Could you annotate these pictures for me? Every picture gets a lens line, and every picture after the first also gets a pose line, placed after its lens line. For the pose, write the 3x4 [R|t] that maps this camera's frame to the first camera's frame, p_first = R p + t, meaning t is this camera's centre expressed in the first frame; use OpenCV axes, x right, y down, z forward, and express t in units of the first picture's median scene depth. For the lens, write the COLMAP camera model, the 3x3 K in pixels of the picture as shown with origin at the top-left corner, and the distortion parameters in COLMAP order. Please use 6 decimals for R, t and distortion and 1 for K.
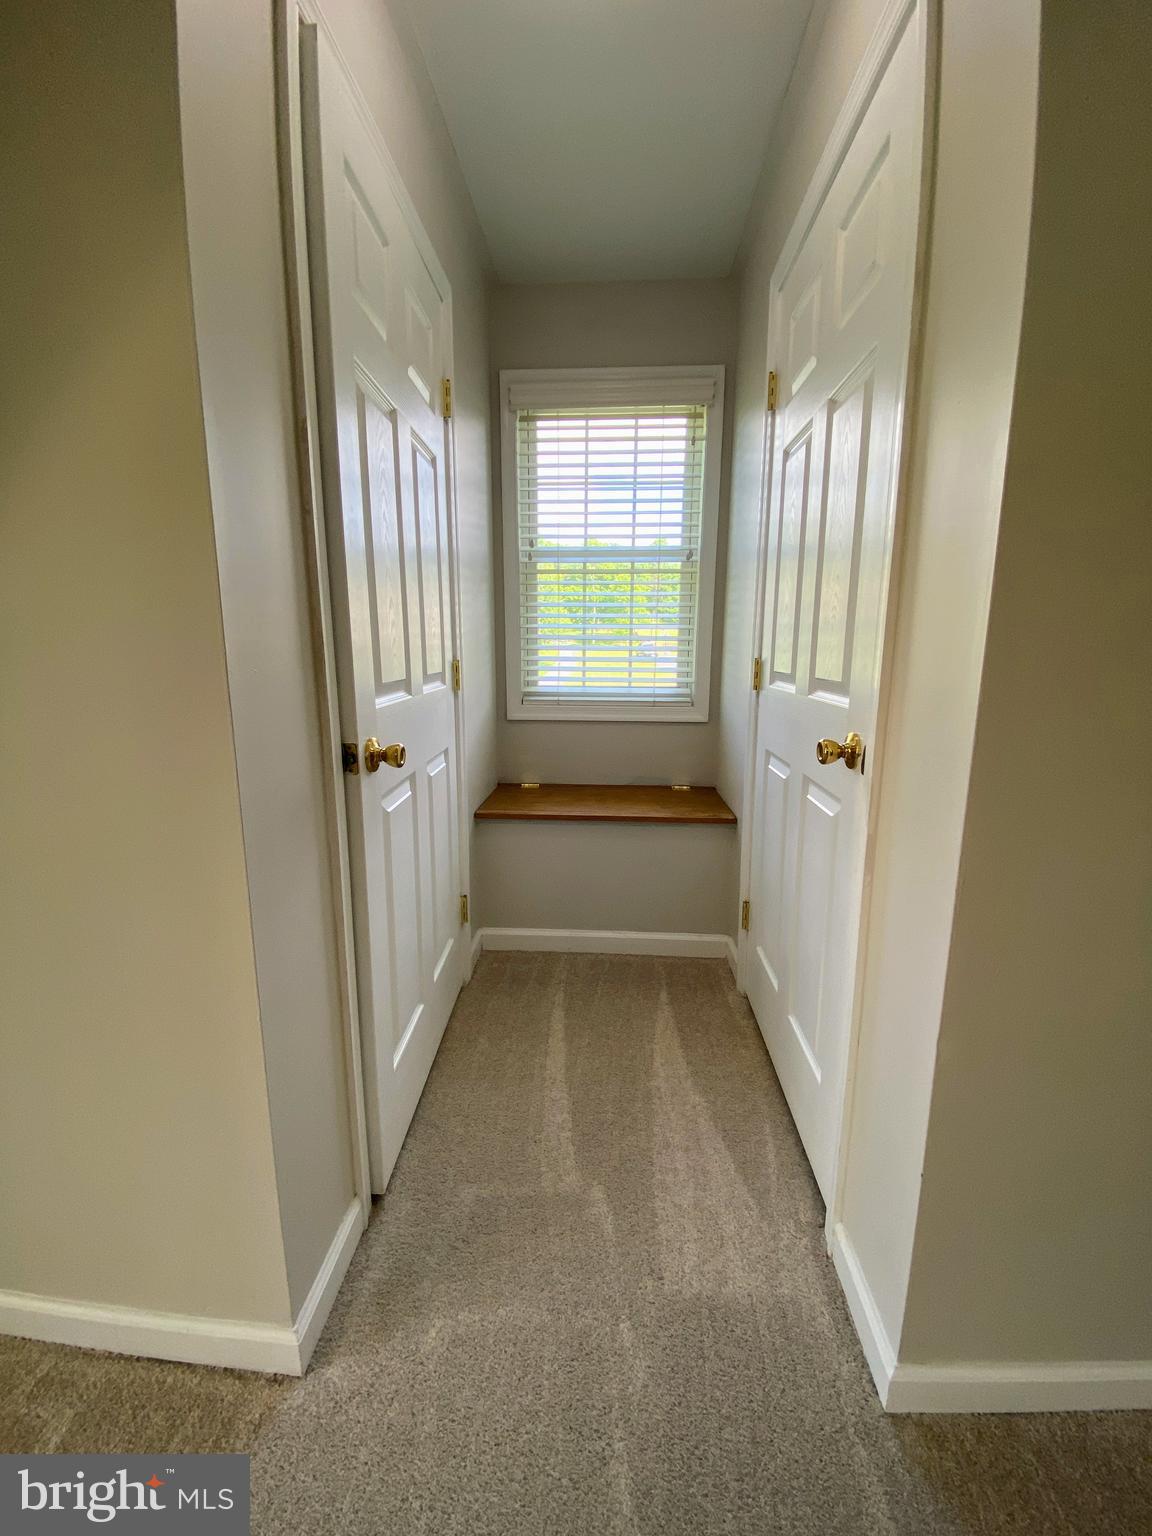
lens RADIAL K [[622.4, 0, 576.0], [0, 622.4, 768.0], [0, 0, 1]] dist [0.028325, -0.020337]
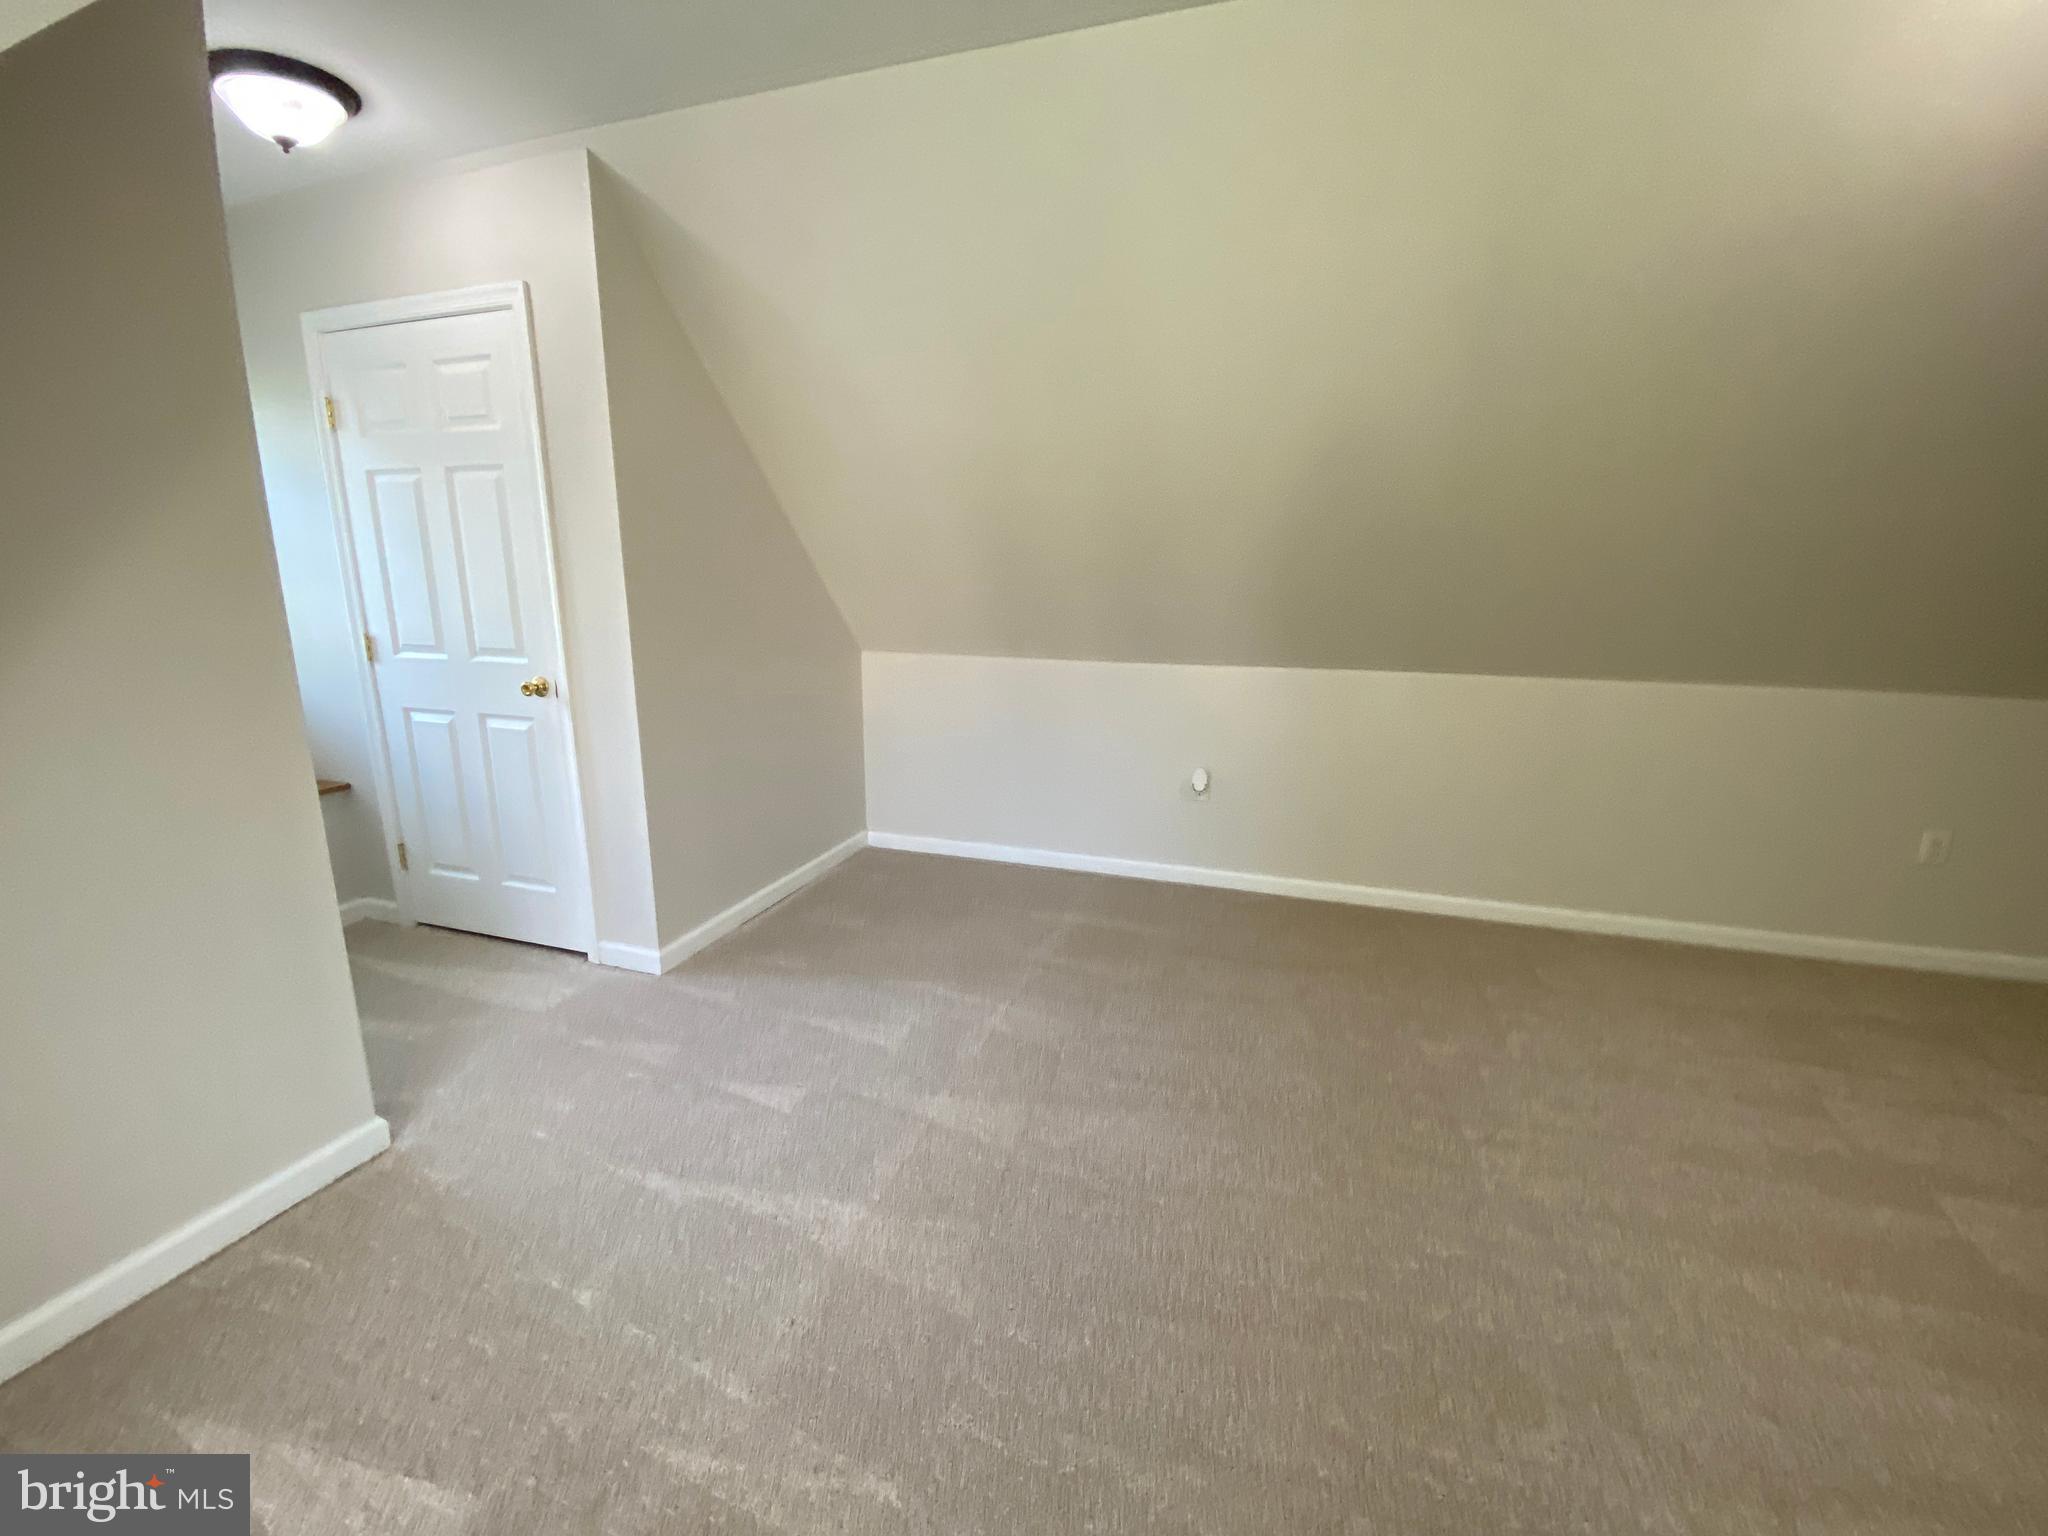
lens RADIAL K [[847.0, 0, 1015.4], [0, 847.0, 764.2], [0, 0, 1]] dist [0.000378, -0.000128]
pose [[0.247489, -0.207917, 0.946319, -0.952413], [0.174474, 0.970301, 0.167556, 0.008885], [-0.953052, 0.123640, 0.276415, -0.565199]]
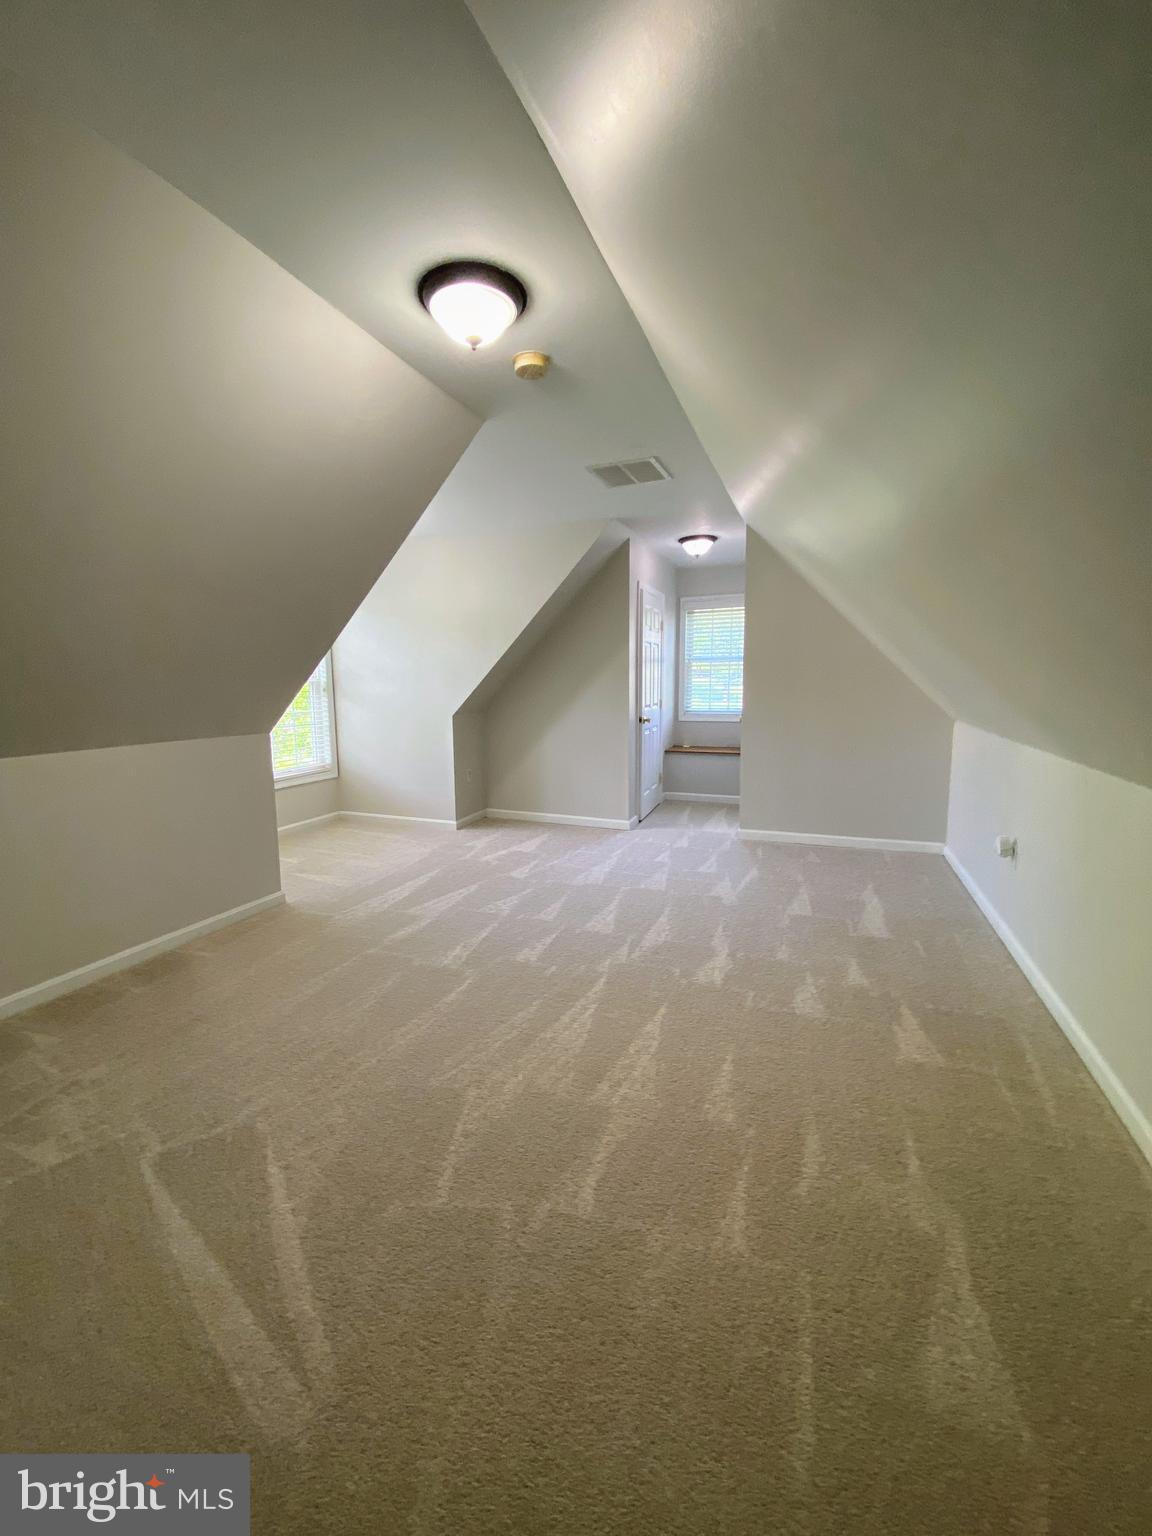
lens RADIAL K [[635.3, 0, 576.0], [0, 635.3, 768.0], [0, 0, 1]] dist [0.000378, -0.000128]
pose [[0.954504, 0.031932, -0.296483, 0.393046], [-0.047610, 0.997815, -0.045809, 0.373507], [0.294373, 0.057840, 0.953939, -2.364936]]
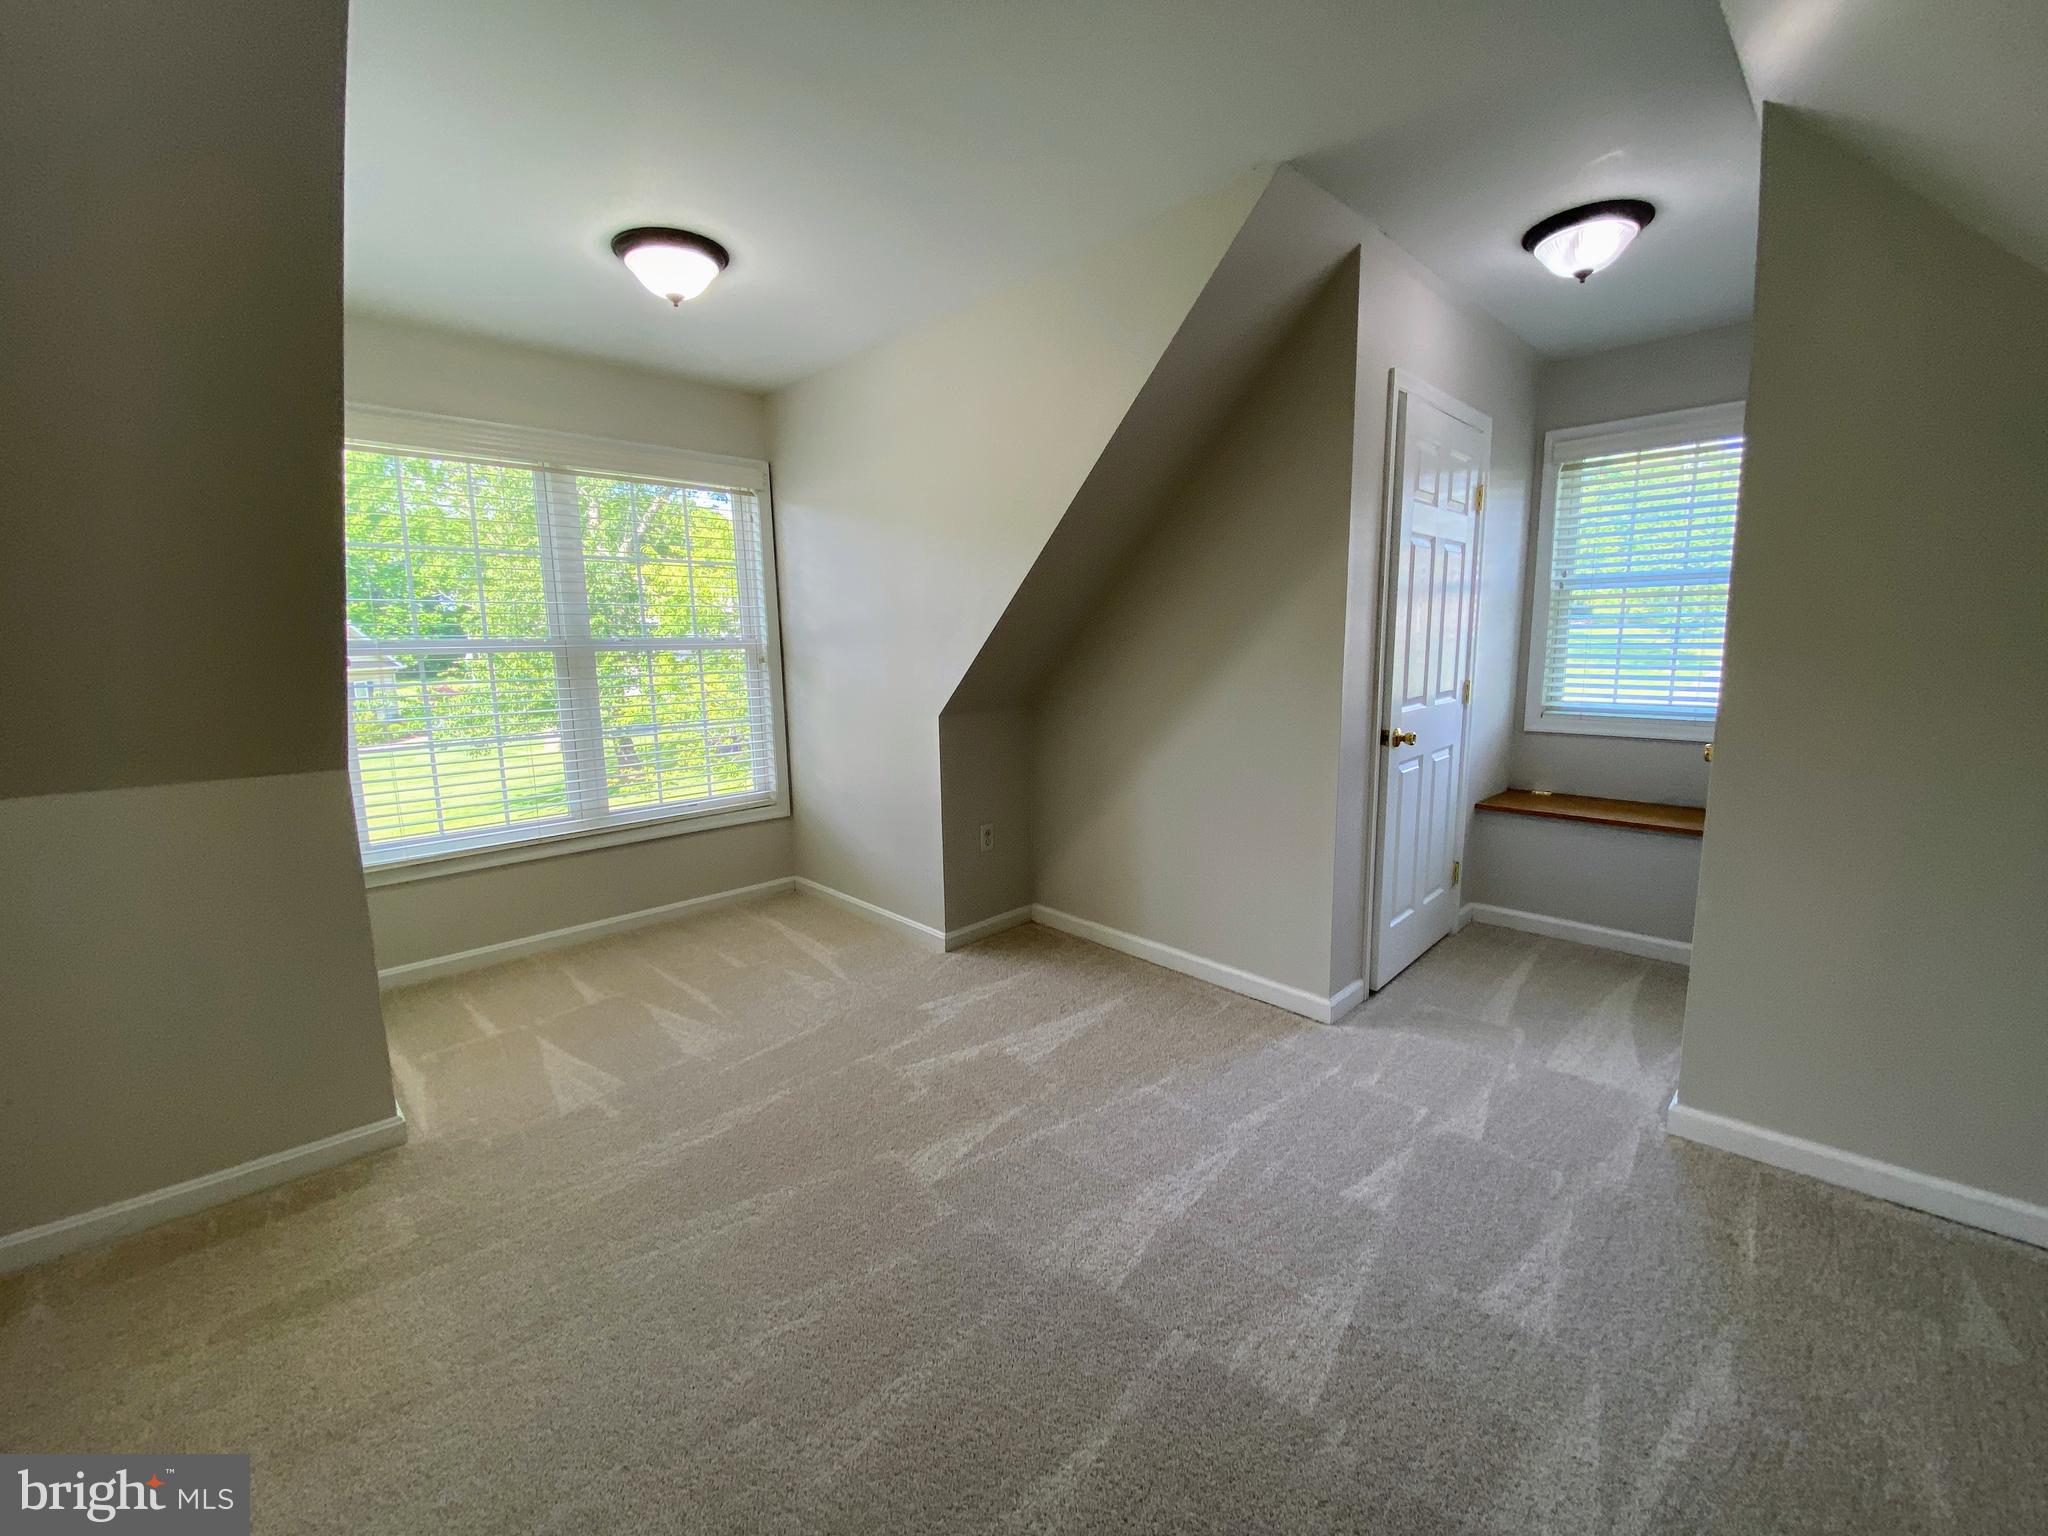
lens RADIAL K [[847.0, 0, 1015.4], [0, 847.0, 764.2], [0, 0, 1]] dist [0.000378, -0.000128]
pose [[0.740340, 0.083661, -0.667007, 0.322853], [-0.111082, 0.993810, 0.001356, 0.112701], [0.662992, 0.073089, 0.745050, -1.006621]]
